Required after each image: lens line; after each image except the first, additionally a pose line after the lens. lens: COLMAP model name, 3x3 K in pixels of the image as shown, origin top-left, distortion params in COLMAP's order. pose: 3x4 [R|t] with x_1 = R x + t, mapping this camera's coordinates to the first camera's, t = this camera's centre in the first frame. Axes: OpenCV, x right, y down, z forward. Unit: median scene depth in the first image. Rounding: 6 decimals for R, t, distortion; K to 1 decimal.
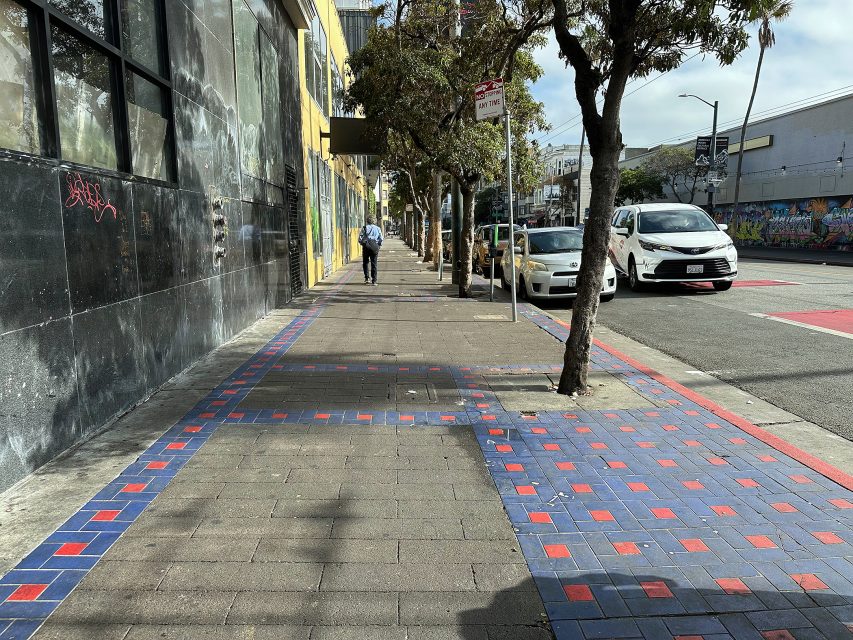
lens RADIAL K [[611.9, 0, 425.3], [0, 611.9, 319.3], [0, 0, 1]] dist [0.024465, -0.019682]
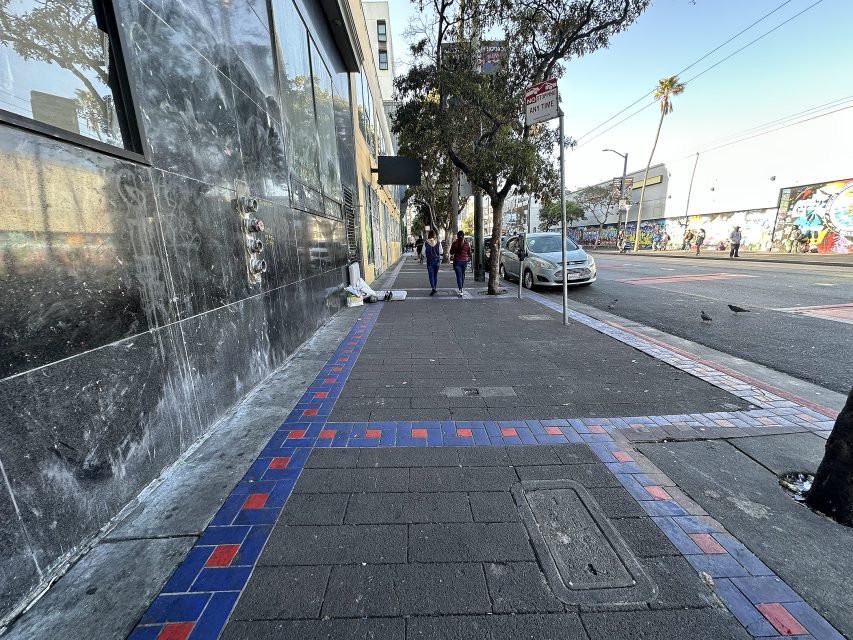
lens RADIAL K [[344.1, 0, 426.5], [0, 344.1, 316.9], [0, 0, 1]] dist [-0.018882, -0.000354]
pose [[0.999632, -0.022868, -0.014608, -0.045550], [0.023759, 0.997668, 0.063991, -0.028114], [0.013111, -0.064315, 0.997844, 0.235039]]
